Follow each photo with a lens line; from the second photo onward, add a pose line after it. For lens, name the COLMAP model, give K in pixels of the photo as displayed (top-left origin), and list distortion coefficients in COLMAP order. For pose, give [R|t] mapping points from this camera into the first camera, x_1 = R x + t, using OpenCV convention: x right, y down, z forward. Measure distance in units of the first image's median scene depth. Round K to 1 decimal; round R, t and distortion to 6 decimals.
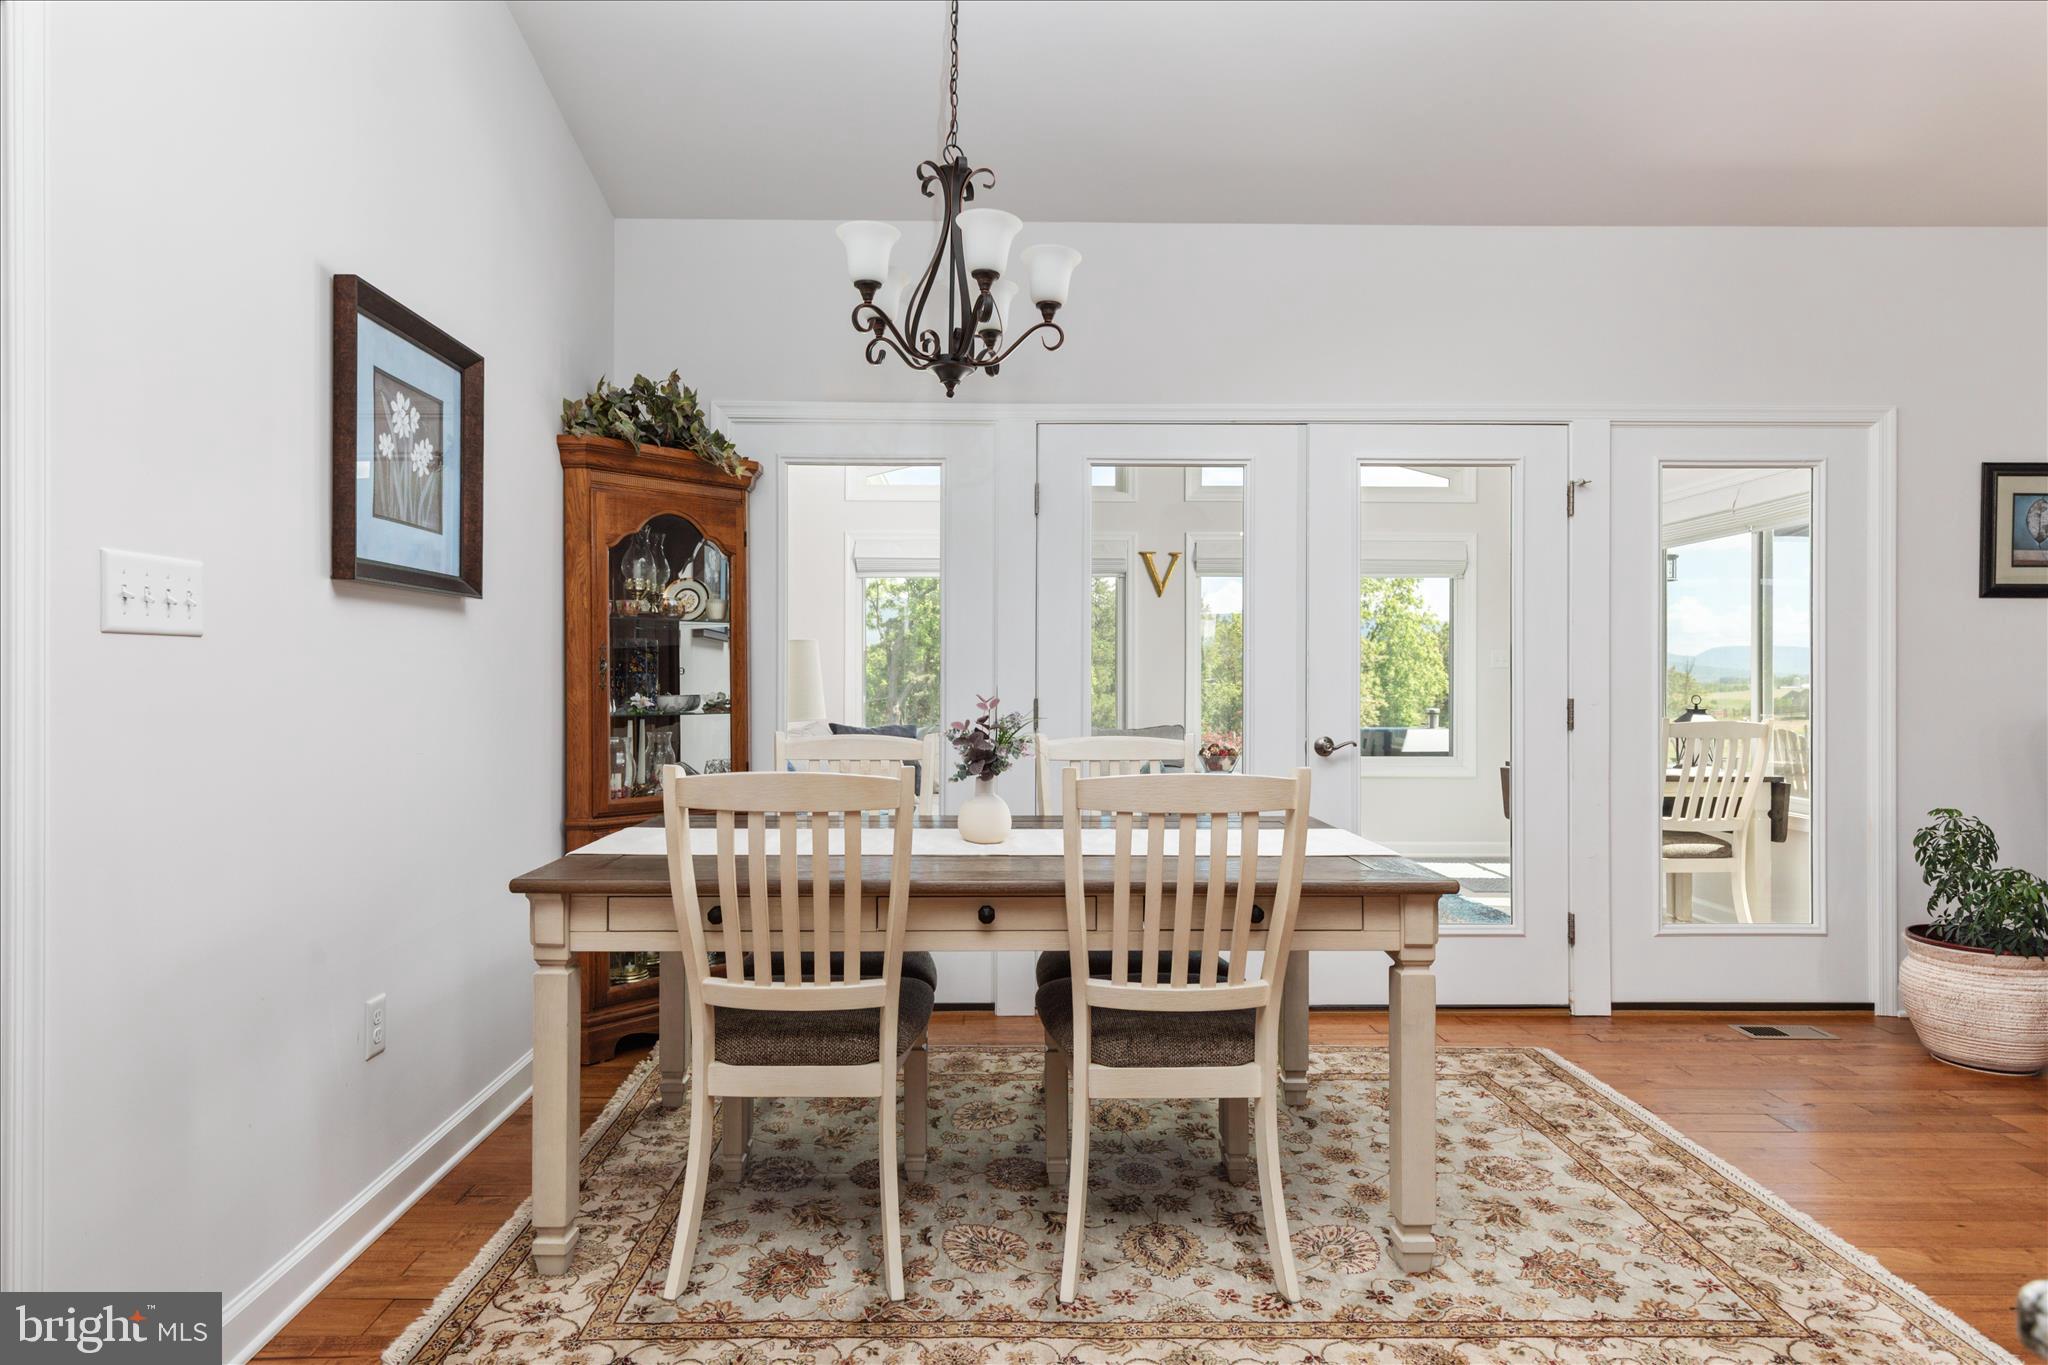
lens RADIAL K [[1146.7, 0, 1024.0], [0, 1146.7, 682.5], [0, 0, 1]] dist [0.004808, 0.000051]
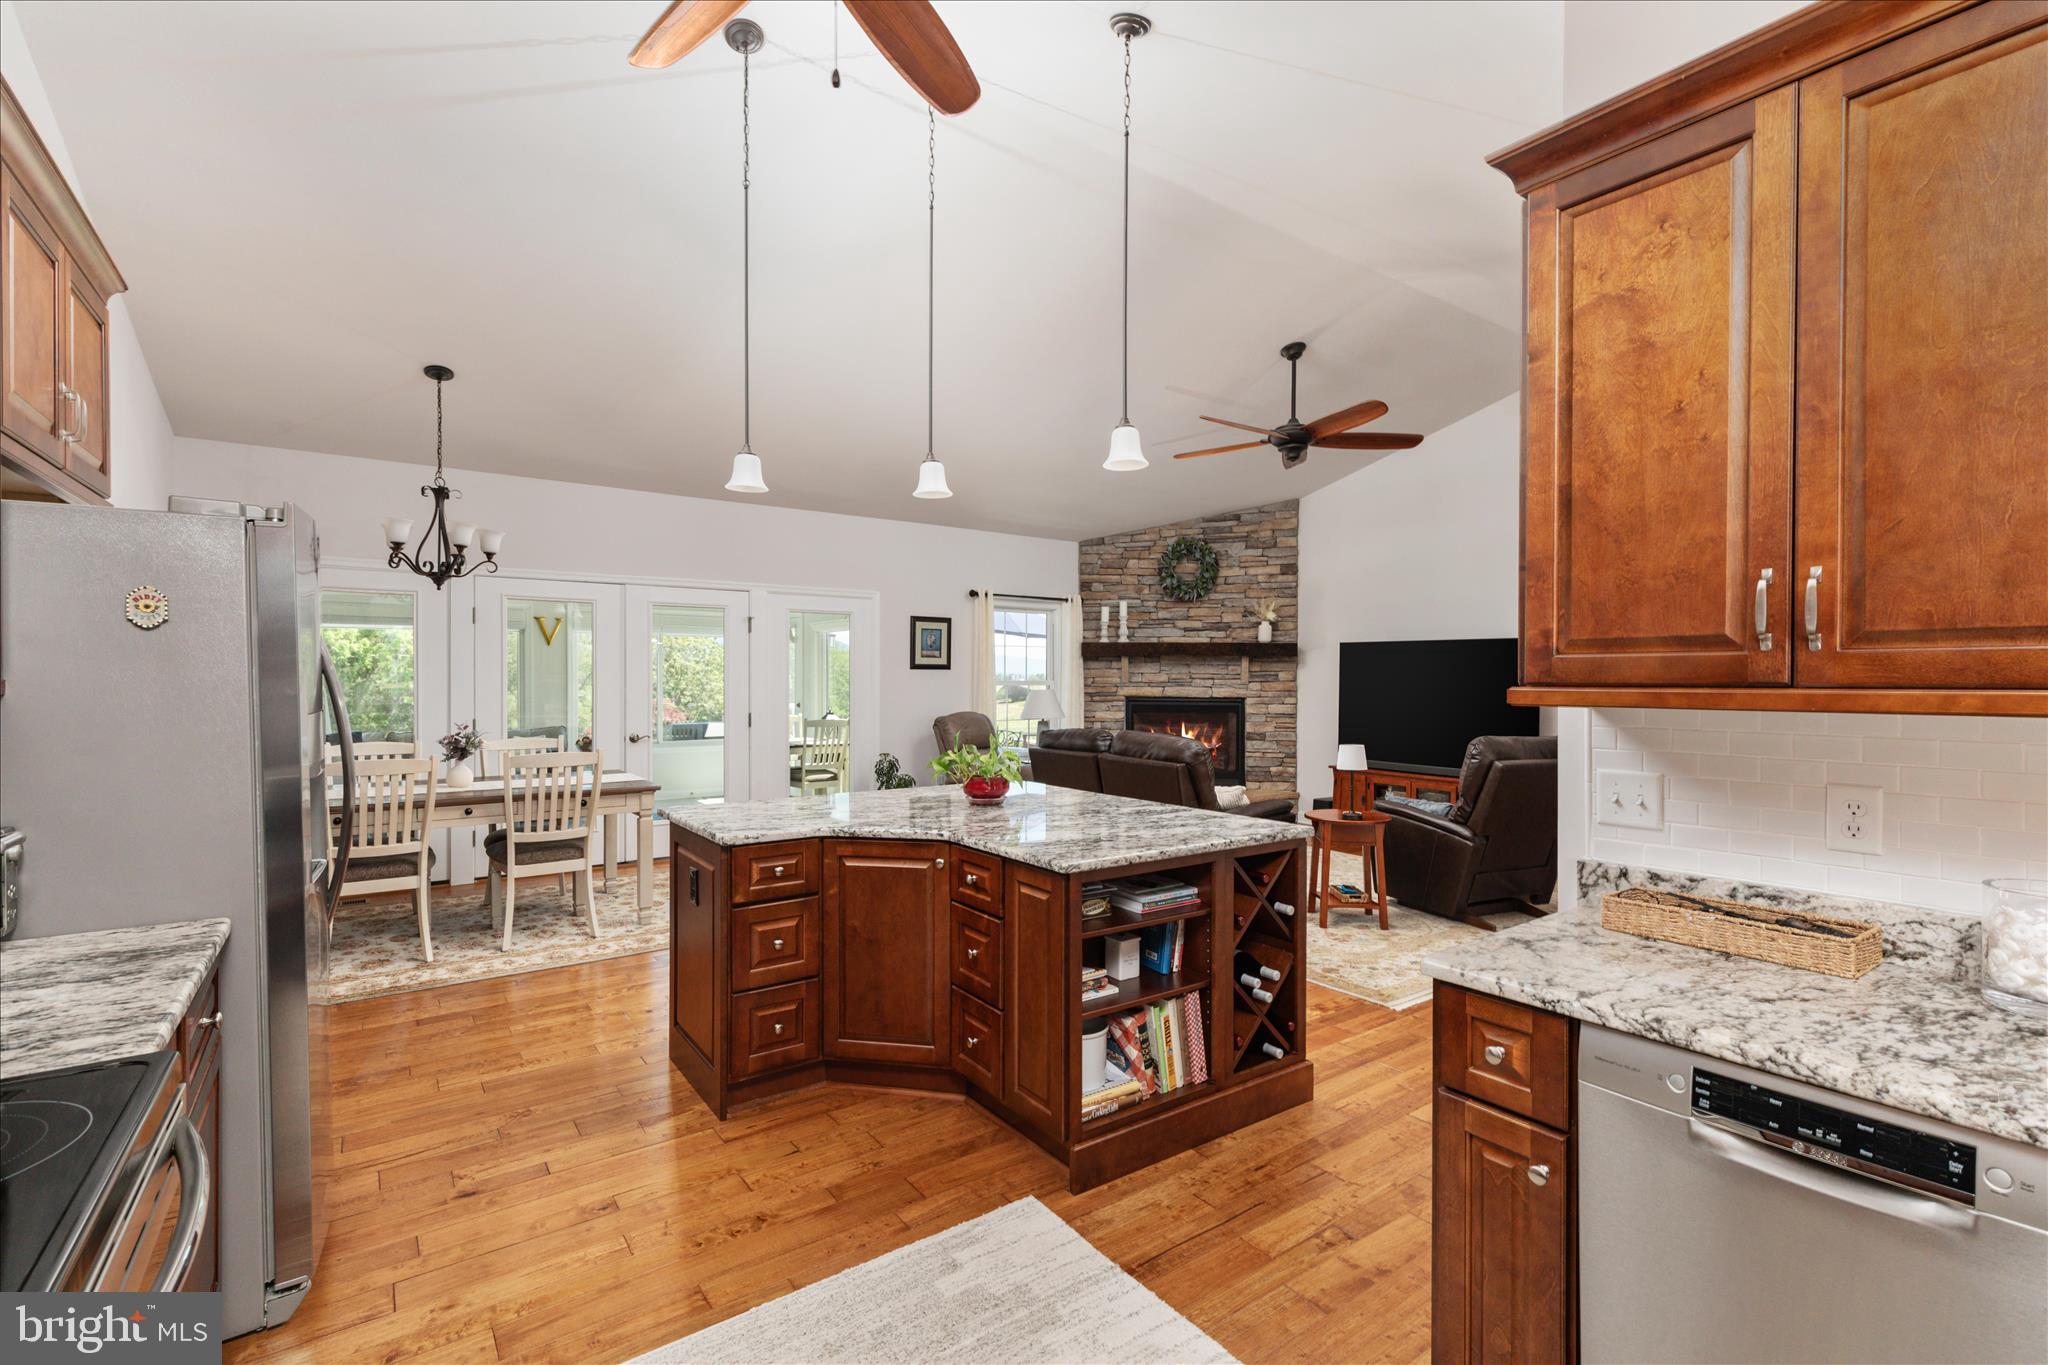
lens RADIAL K [[920.7, 0, 1014.3], [0, 920.7, 684.2], [0, 0, 1]] dist [0.021950, -0.000057]
pose [[0.836668, -0.005346, 0.547685, -0.121724], [0.001208, 0.999968, 0.007914, -0.081603], [-0.547709, -0.005960, 0.836647, -1.167849]]
